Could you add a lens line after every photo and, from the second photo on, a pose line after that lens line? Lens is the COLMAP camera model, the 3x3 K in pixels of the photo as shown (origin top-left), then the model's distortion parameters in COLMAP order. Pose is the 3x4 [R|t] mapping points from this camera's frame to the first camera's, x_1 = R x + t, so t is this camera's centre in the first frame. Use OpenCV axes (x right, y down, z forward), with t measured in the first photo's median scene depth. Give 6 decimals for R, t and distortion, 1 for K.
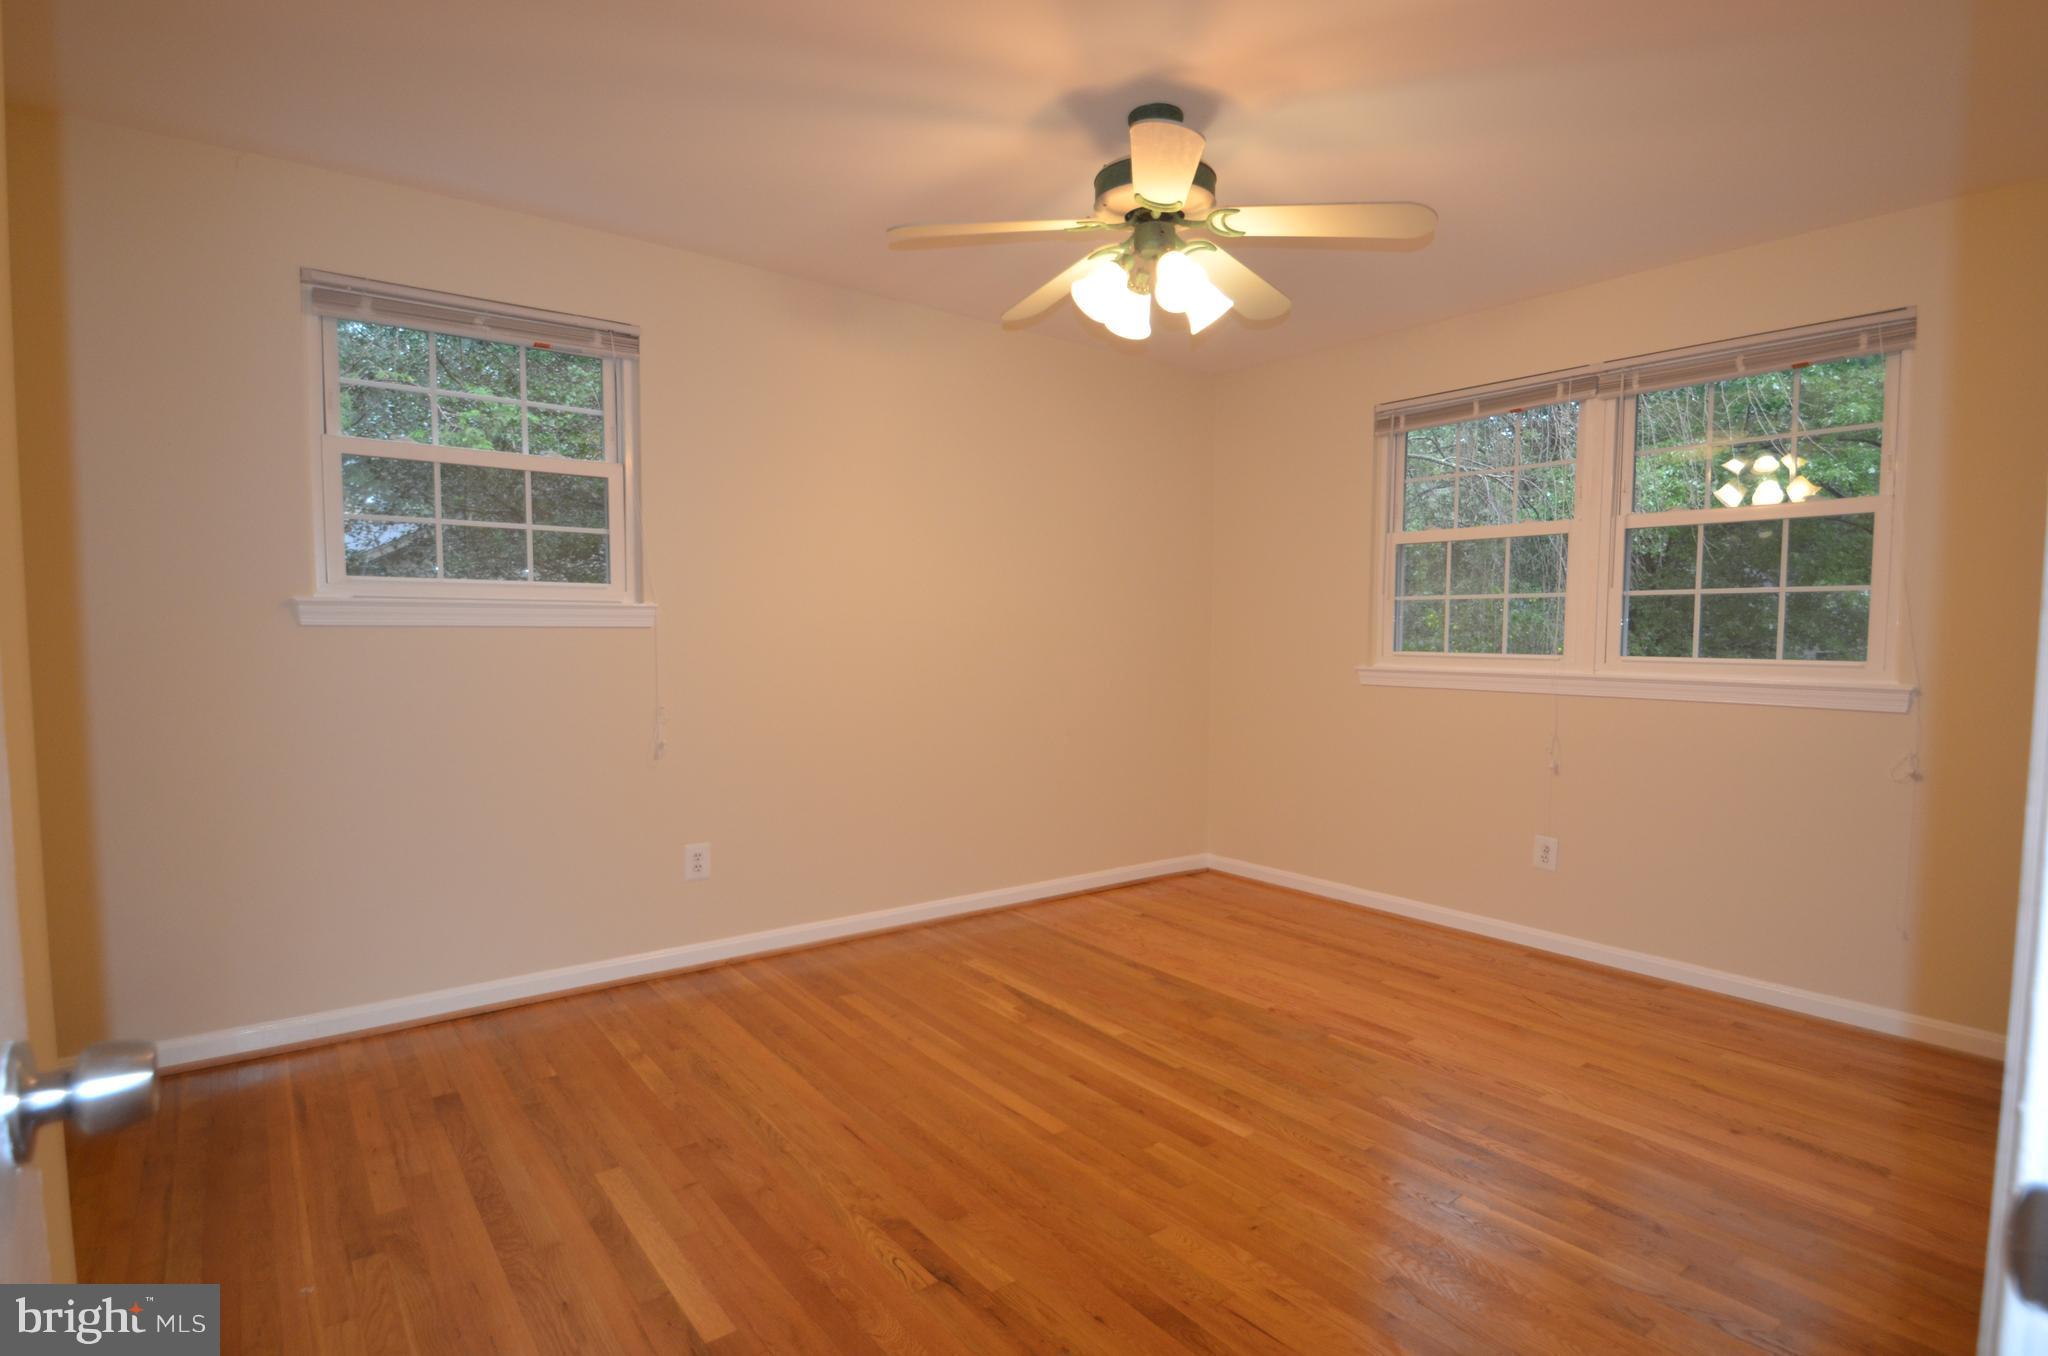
lens RADIAL K [[1035.7, 0, 1053.6], [0, 1035.7, 699.6], [0, 0, 1]] dist [-0.002150, -0.015160]
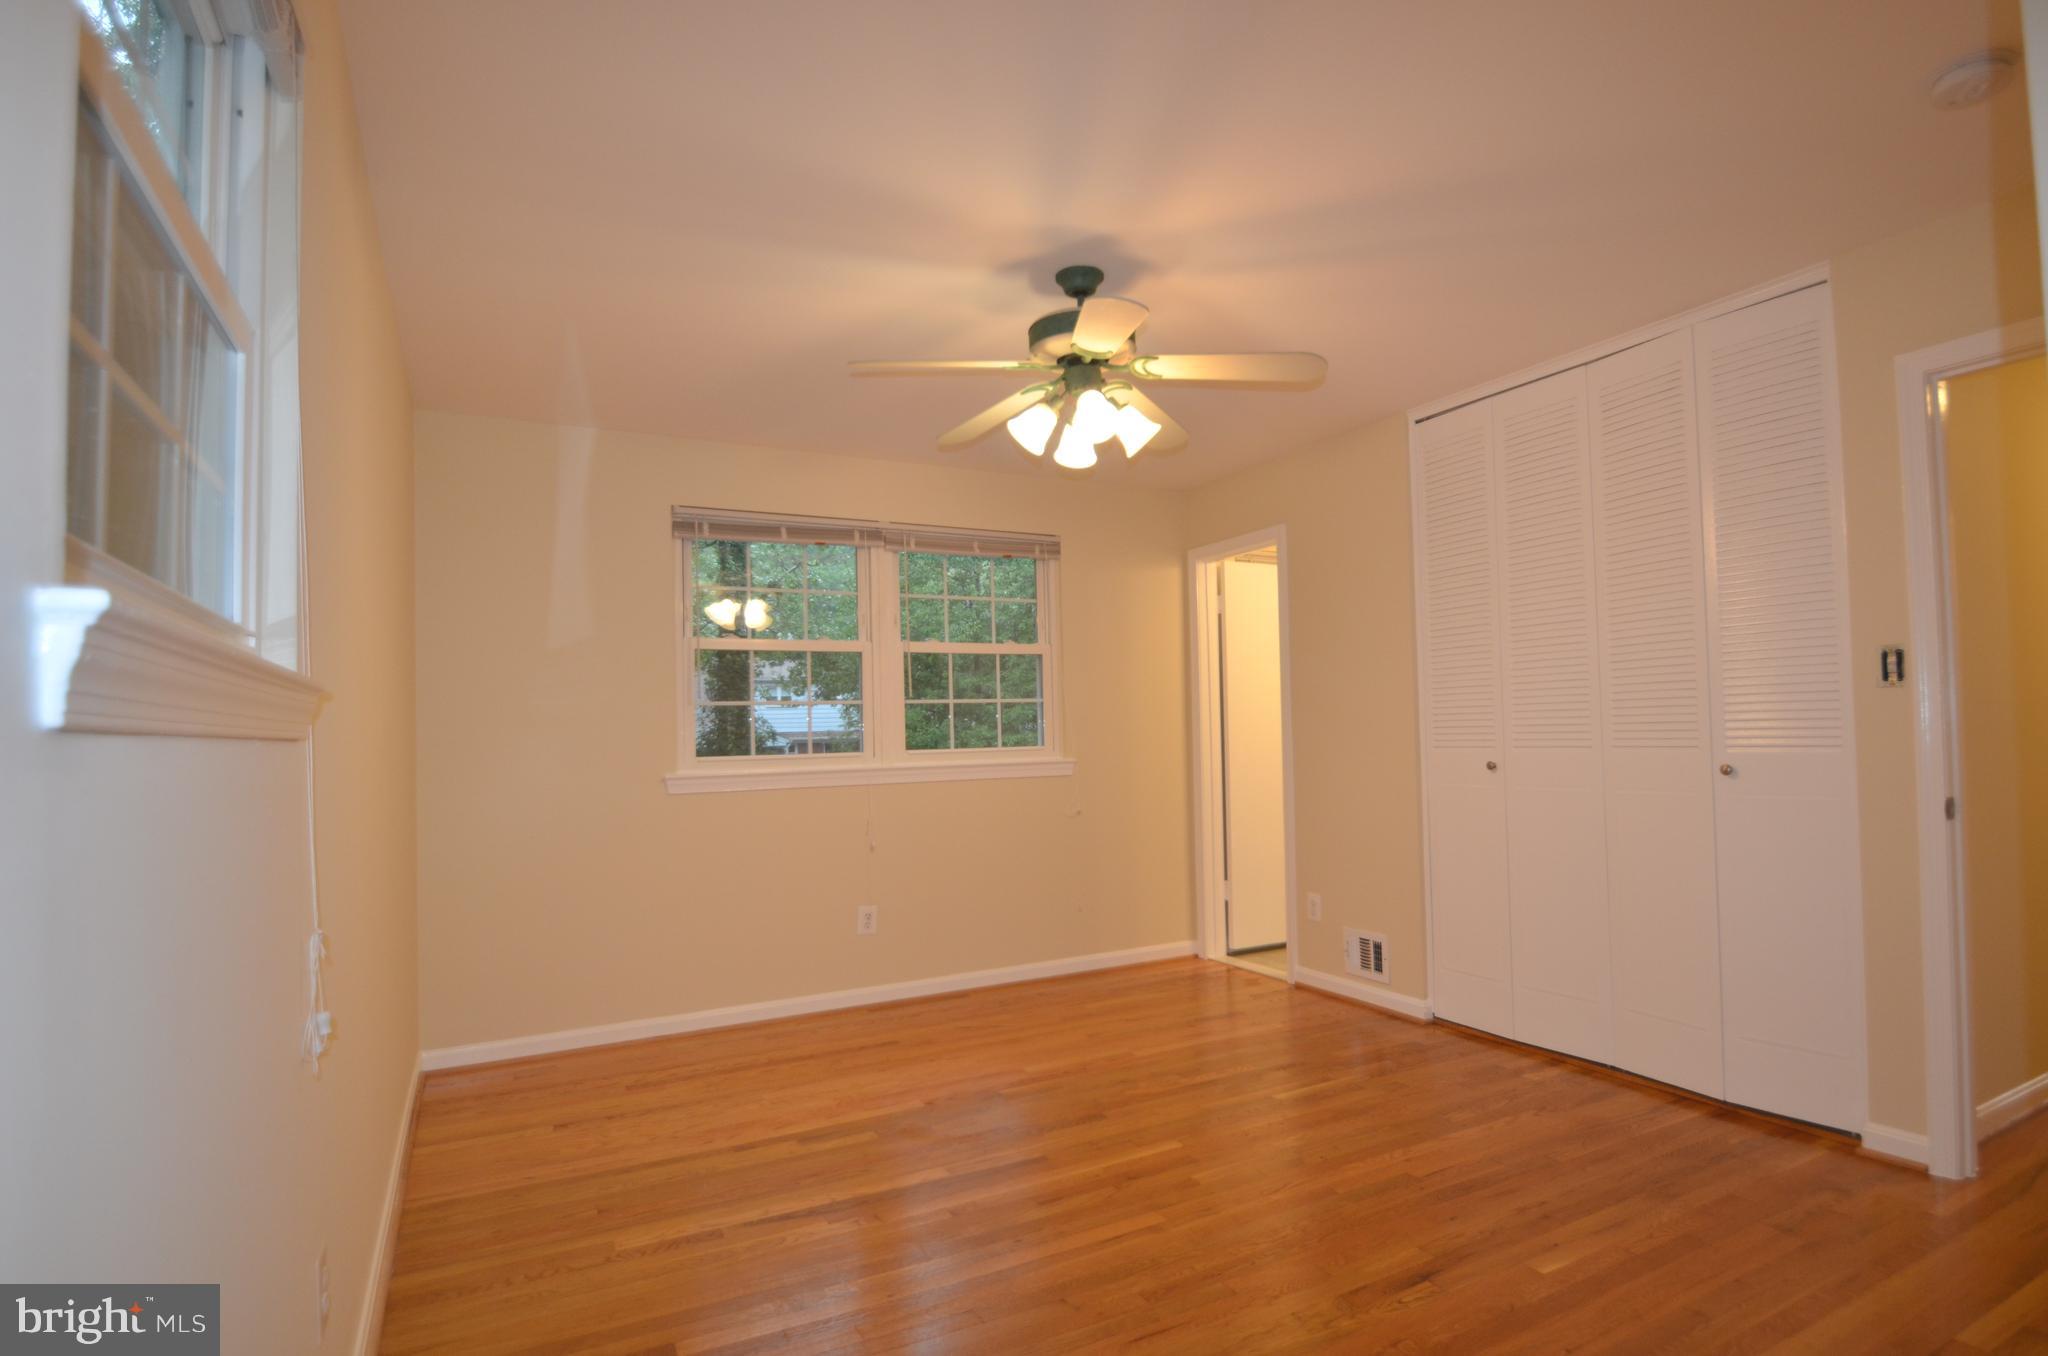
lens RADIAL K [[1035.7, 0, 1053.6], [0, 1035.7, 699.6], [0, 0, 1]] dist [-0.002150, -0.015160]
pose [[0.176088, 0.019358, 0.984184, -0.713327], [0.091820, 0.995125, -0.036001, -0.043351], [-0.980083, 0.096708, 0.173452, 0.613799]]
